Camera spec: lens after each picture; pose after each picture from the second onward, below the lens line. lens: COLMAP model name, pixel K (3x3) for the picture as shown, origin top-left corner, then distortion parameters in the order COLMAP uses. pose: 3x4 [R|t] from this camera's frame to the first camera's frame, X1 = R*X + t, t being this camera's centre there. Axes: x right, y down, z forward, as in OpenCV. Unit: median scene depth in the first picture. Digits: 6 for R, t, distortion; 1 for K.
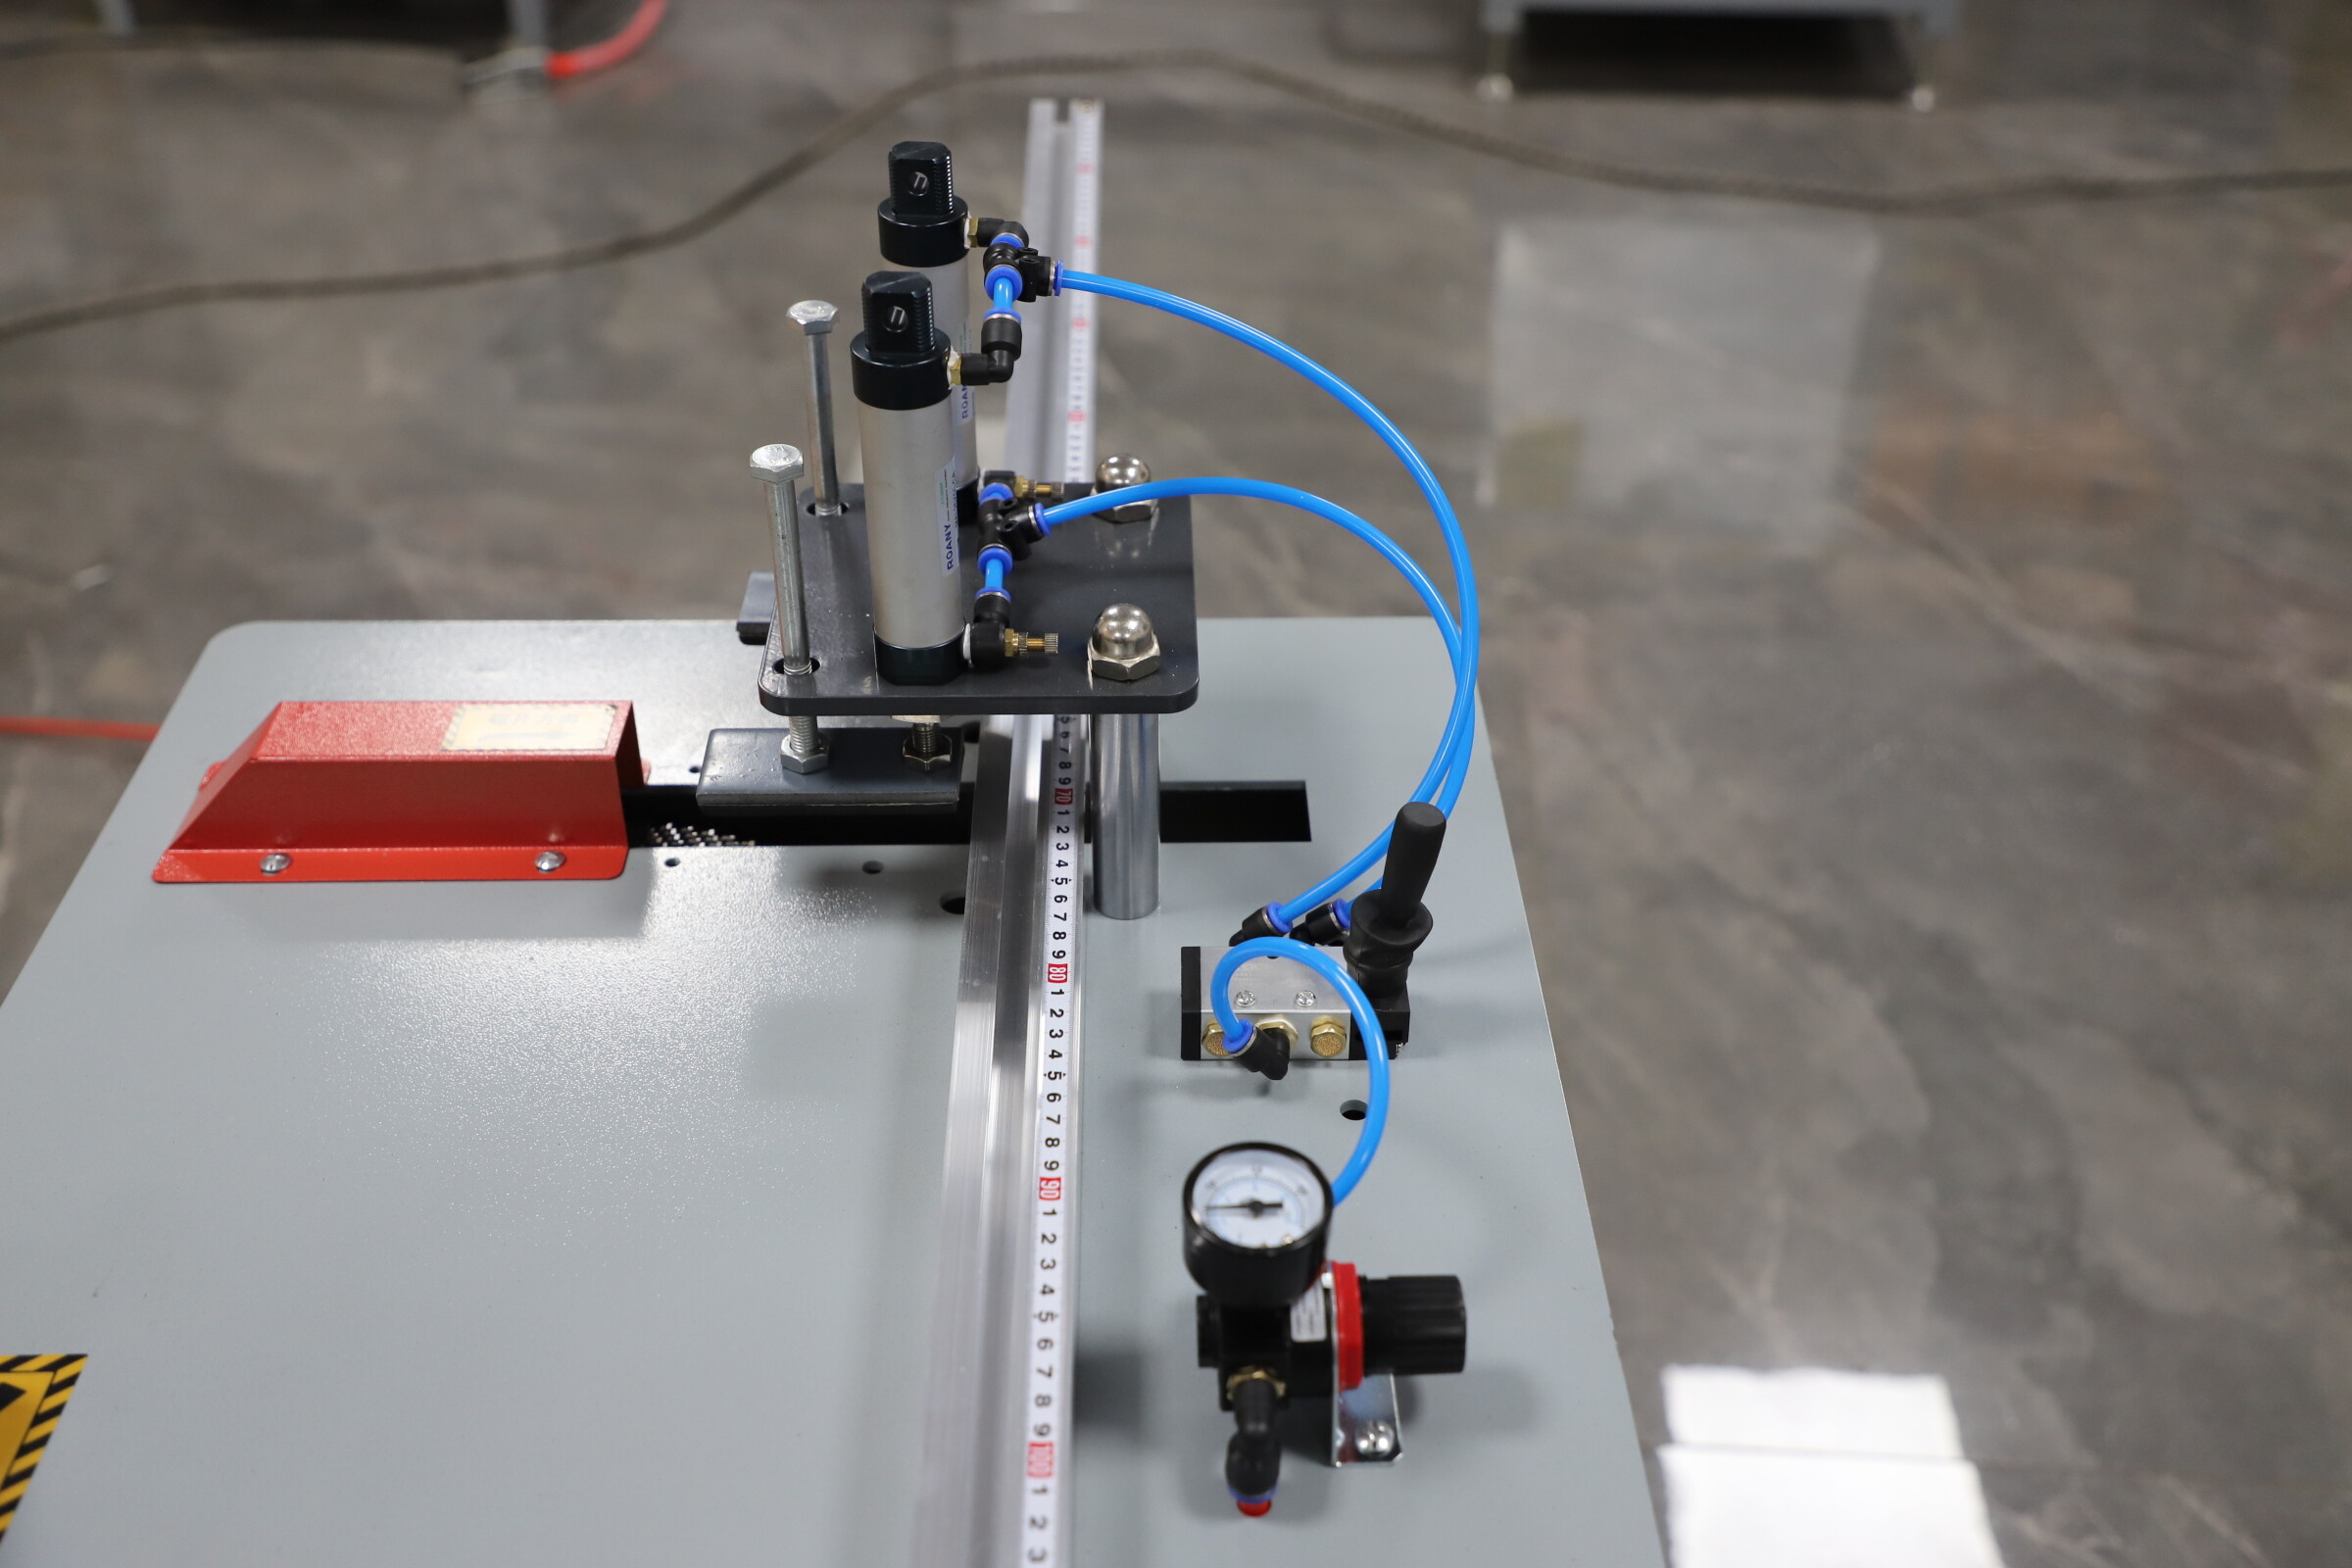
lens RADIAL K [[2511.3, 0, 1188.4], [0, 2511.3, 820.5], [0, 0, 1]] dist [0.046098, 0.192117]
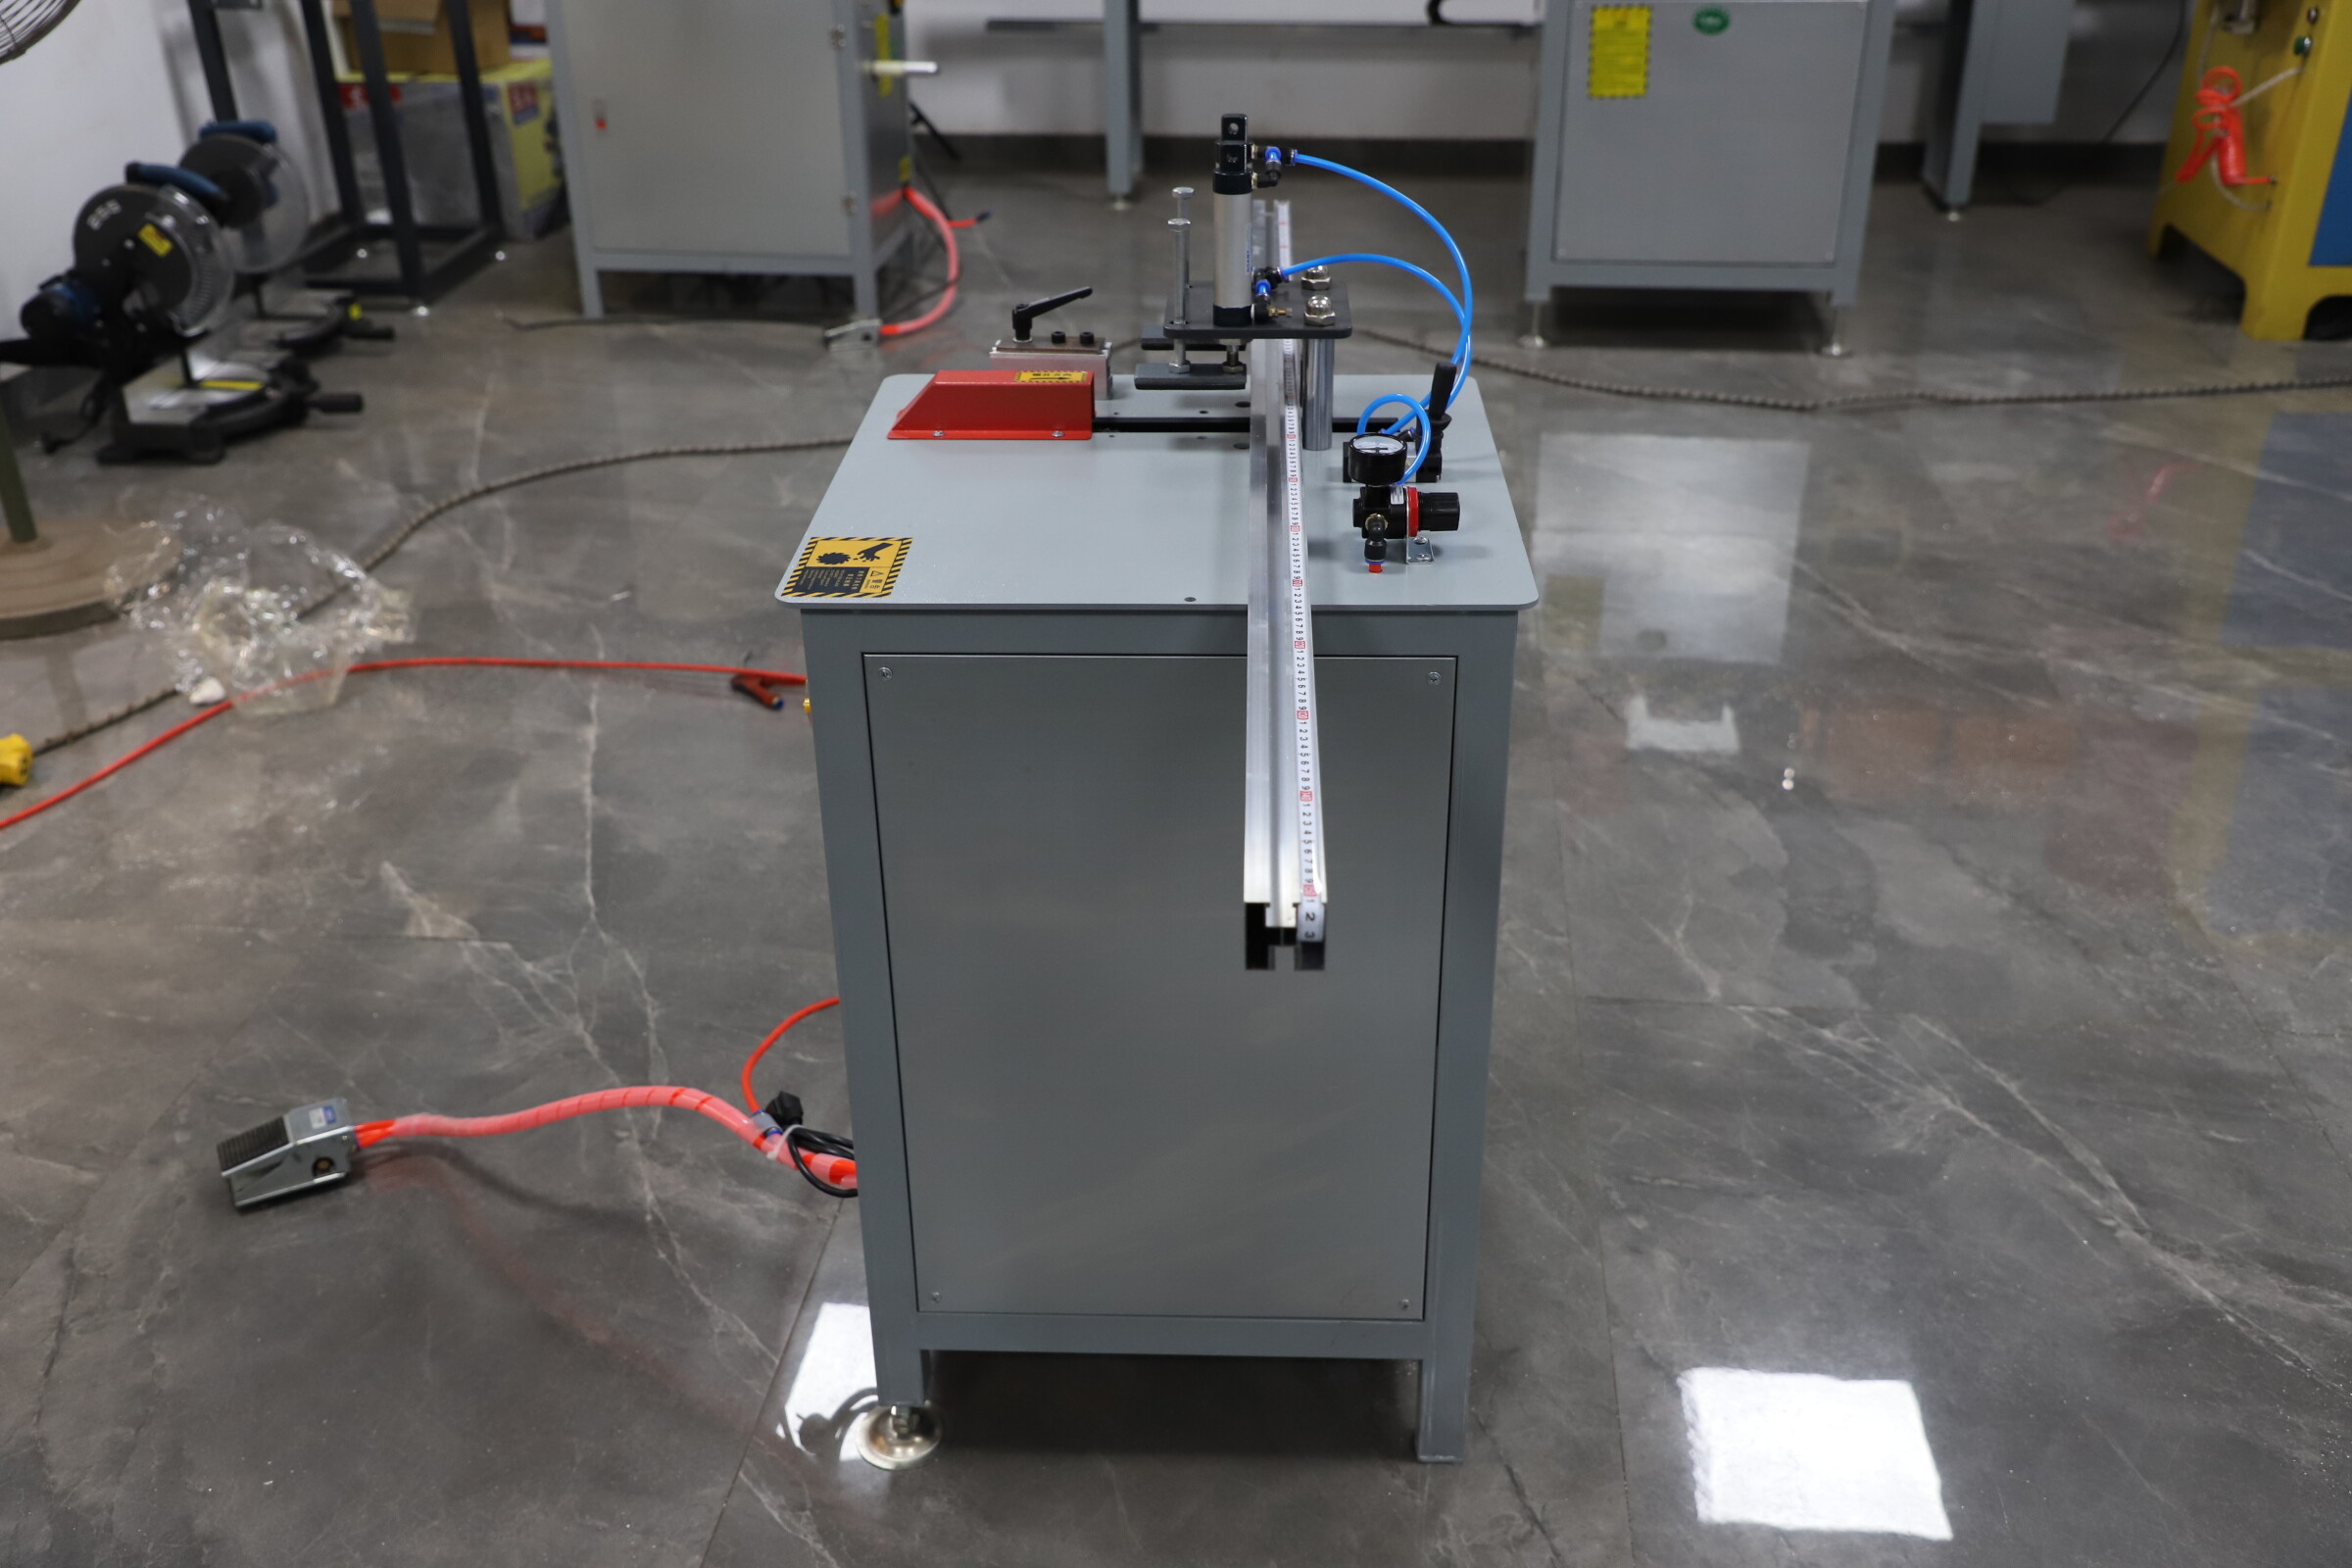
lens RADIAL K [[2165.6, 0, 1203.4], [0, 2165.6, 784.4], [0, 0, 1]] dist [0.053731, 0.005273]
pose [[0.998895, 0.010667, -0.045768, -0.013752], [-0.016870, 0.990376, -0.137370, 0.241513], [0.043863, 0.137991, 0.989462, -0.352913]]
